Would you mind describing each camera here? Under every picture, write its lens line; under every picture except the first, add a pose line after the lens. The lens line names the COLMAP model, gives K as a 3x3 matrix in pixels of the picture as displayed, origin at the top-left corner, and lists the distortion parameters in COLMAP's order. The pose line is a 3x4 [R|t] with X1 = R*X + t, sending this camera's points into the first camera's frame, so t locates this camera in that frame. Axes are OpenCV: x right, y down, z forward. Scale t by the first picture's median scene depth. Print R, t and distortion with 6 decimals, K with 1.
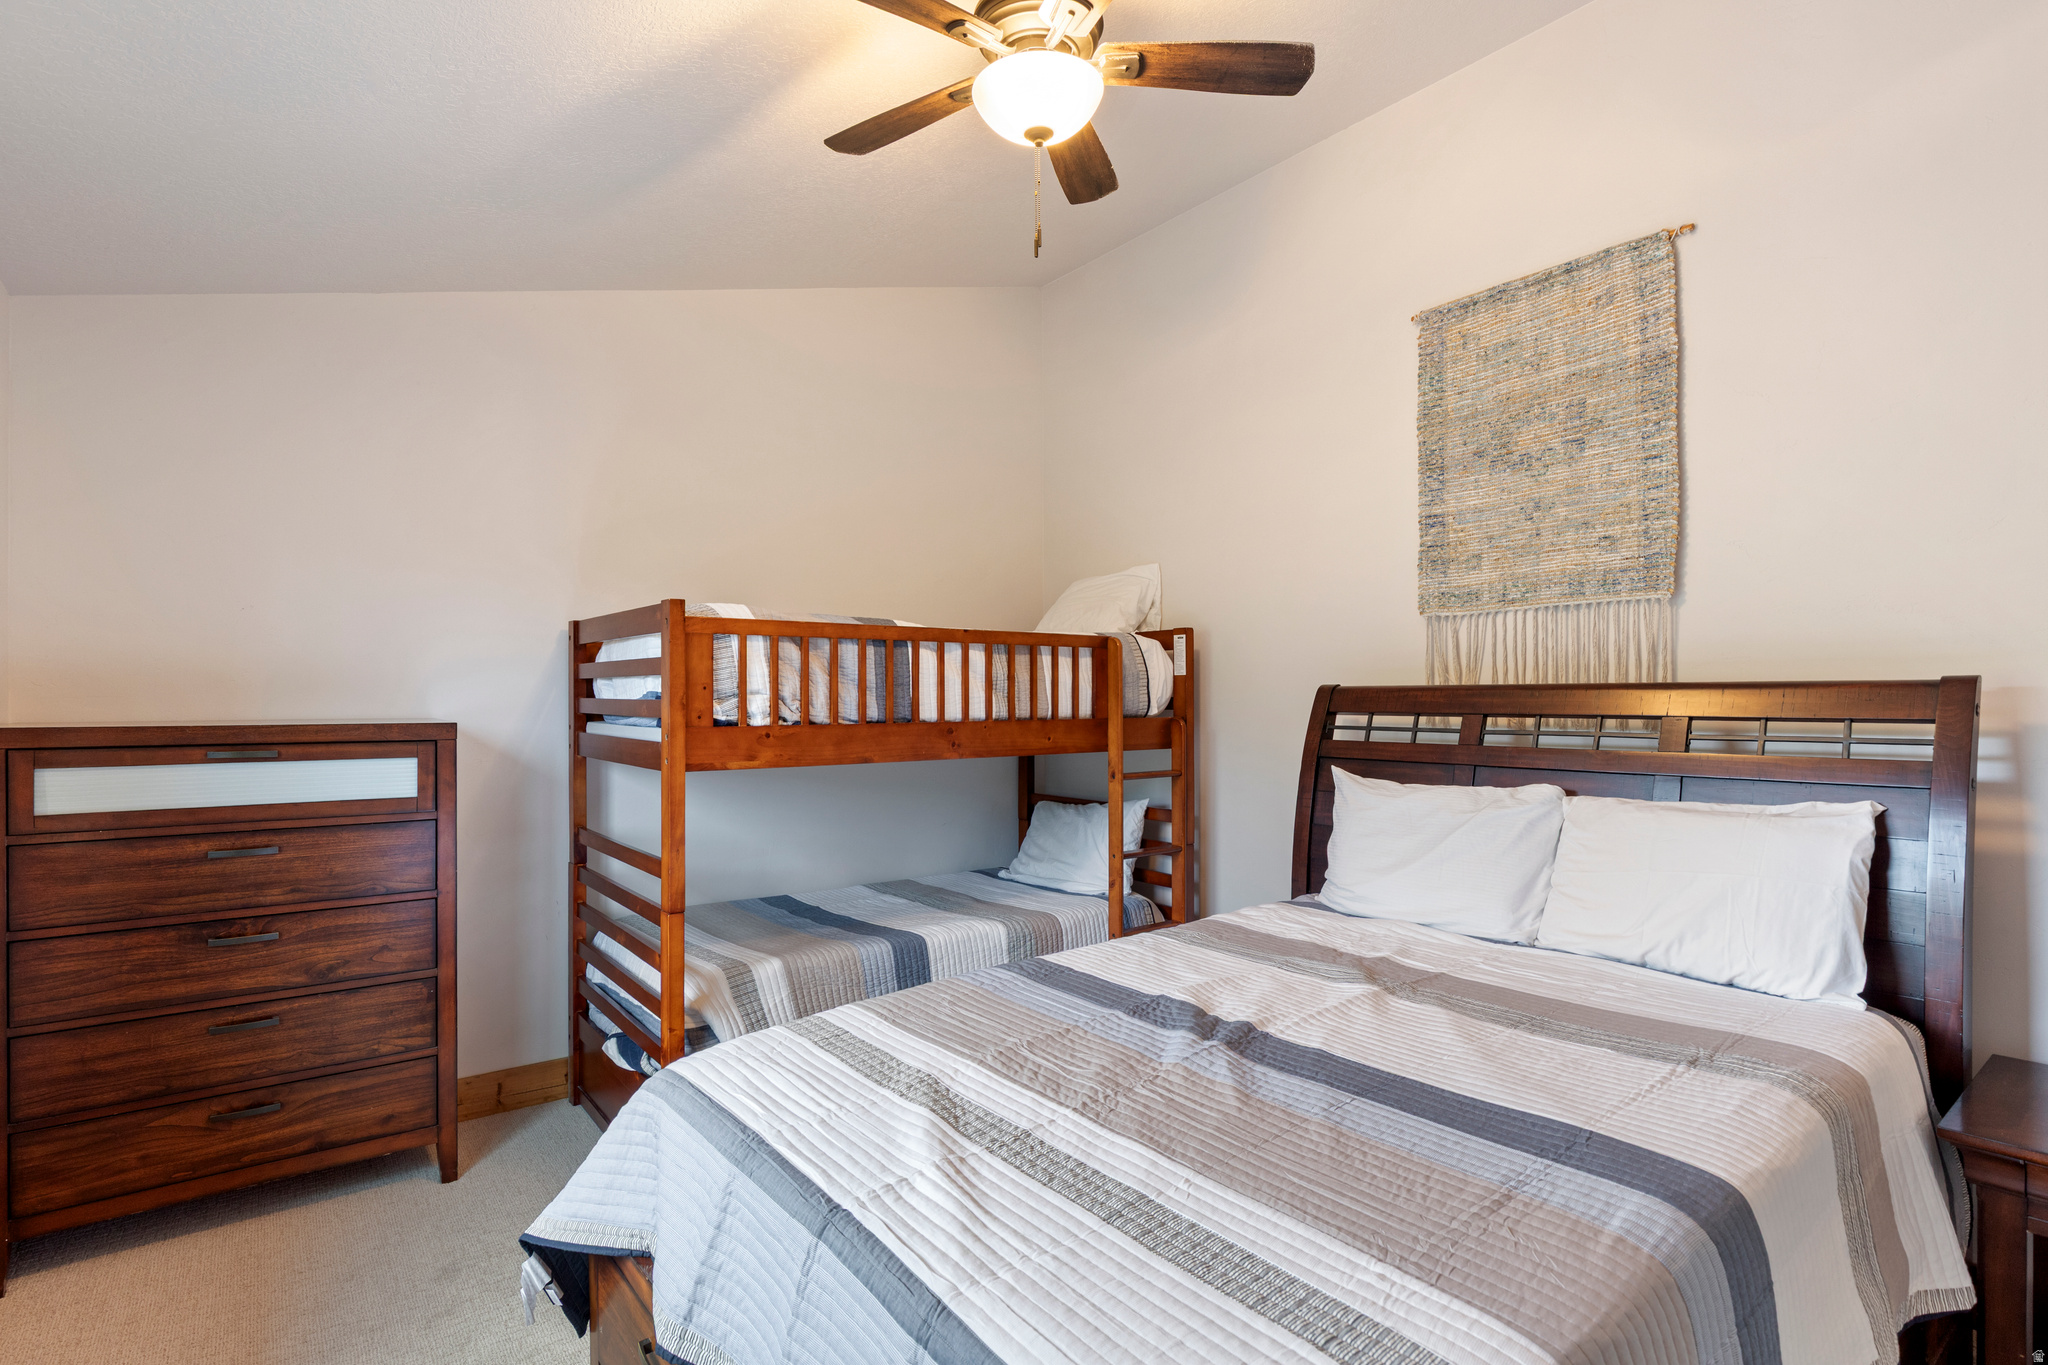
lens RADIAL K [[984.8, 0, 1019.0], [0, 984.8, 701.4], [0, 0, 1]] dist [-0.001706, -0.000987]
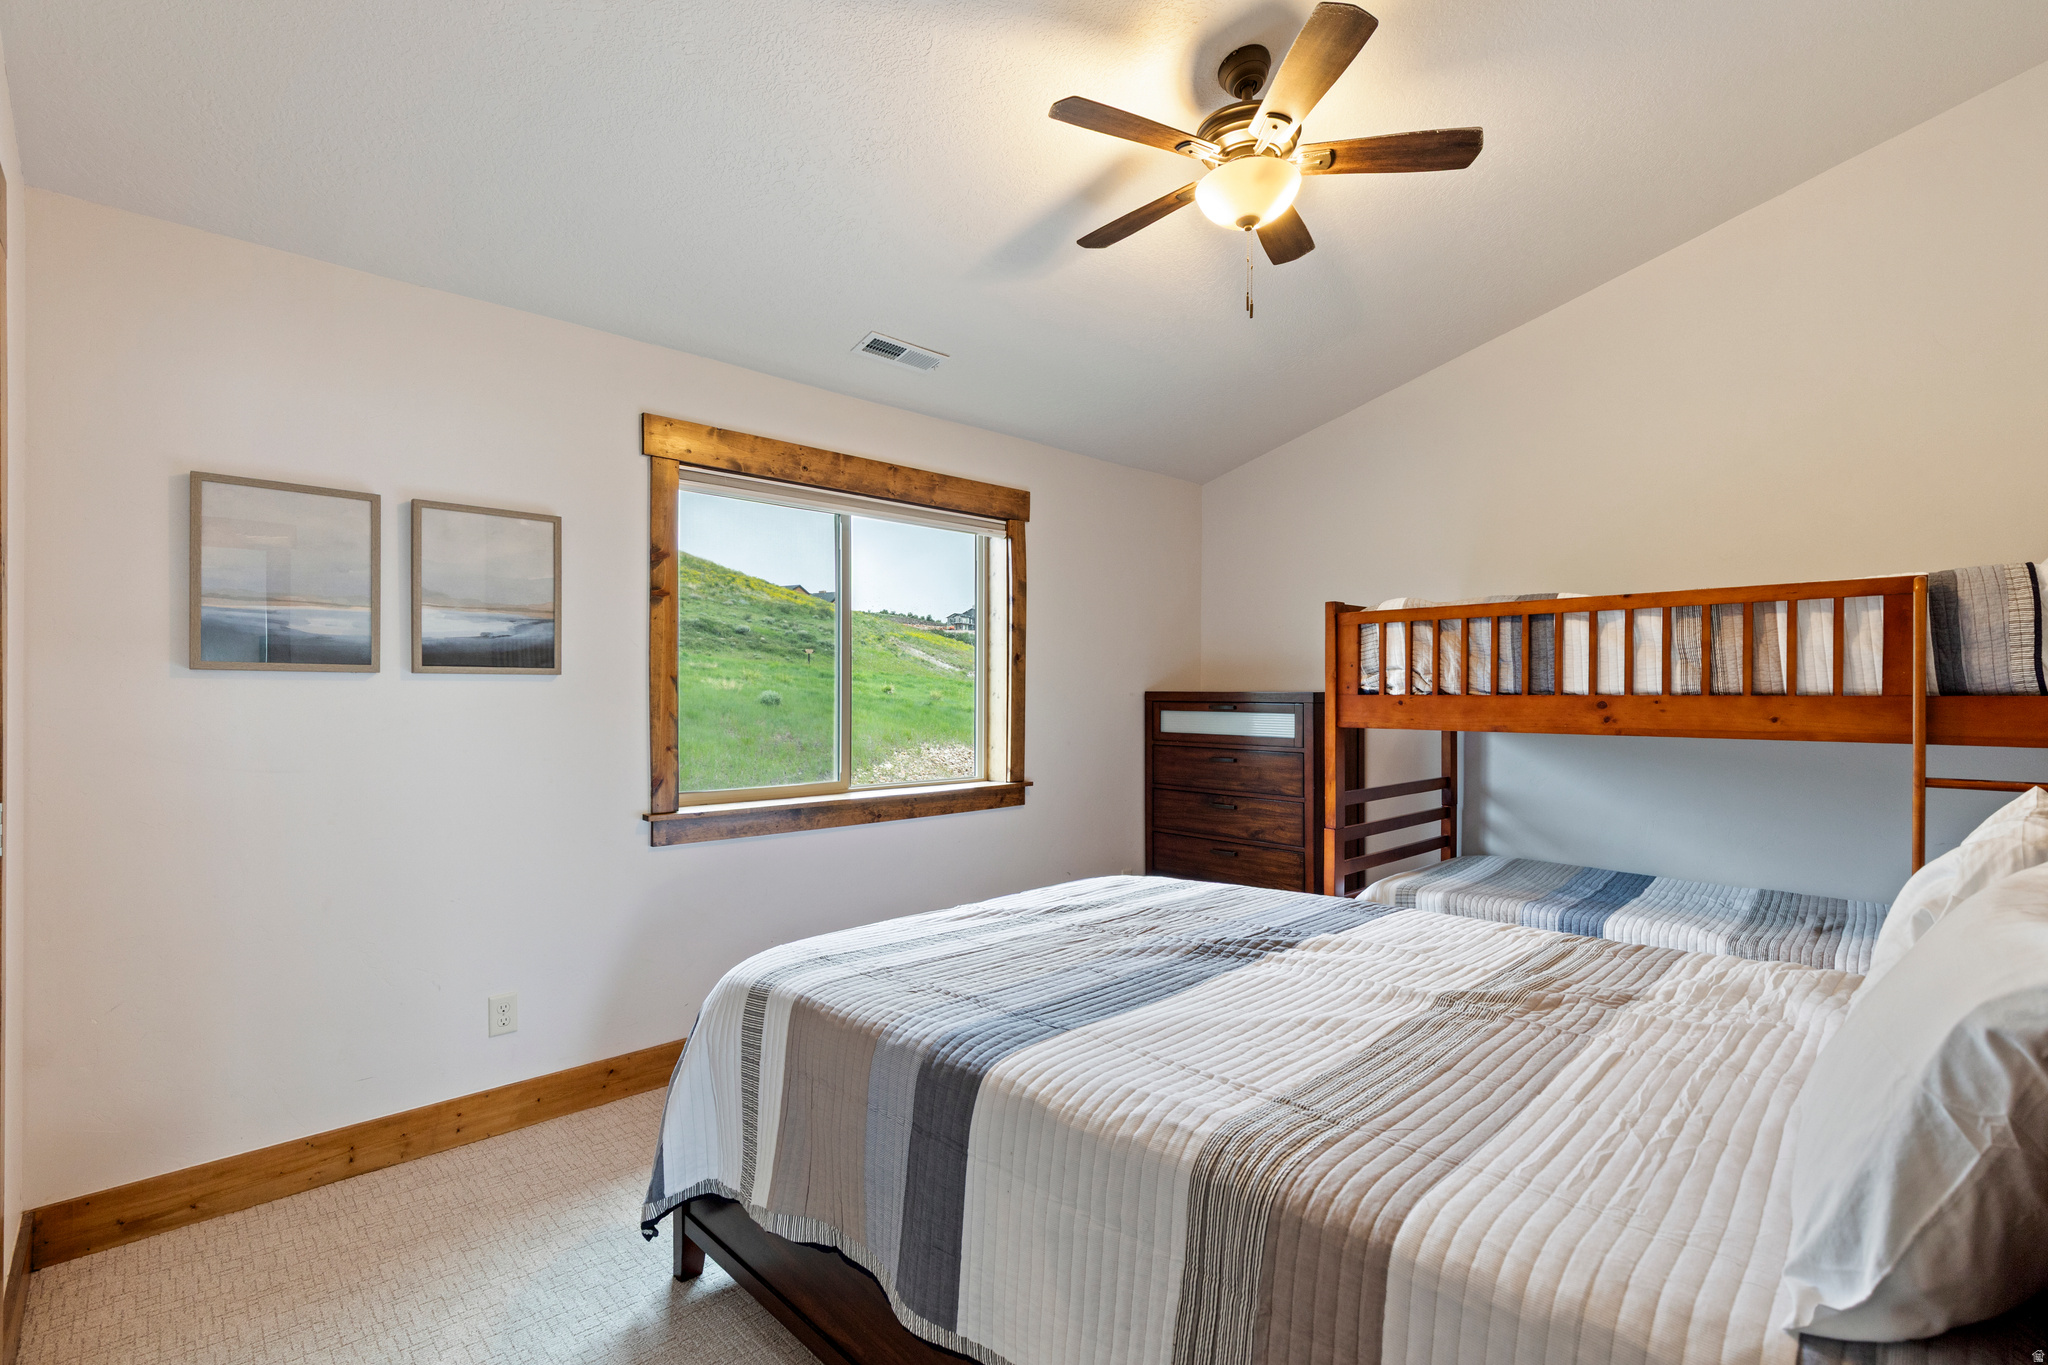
lens RADIAL K [[957.1, 0, 1015.0], [0, 957.1, 695.0], [0, 0, 1]] dist [0.011374, -0.000561]
pose [[0.110938, 0.010271, -0.993774, 0.845472], [0.003065, 0.999938, 0.010676, 0.009940], [0.993823, -0.004230, 0.110900, 0.361286]]
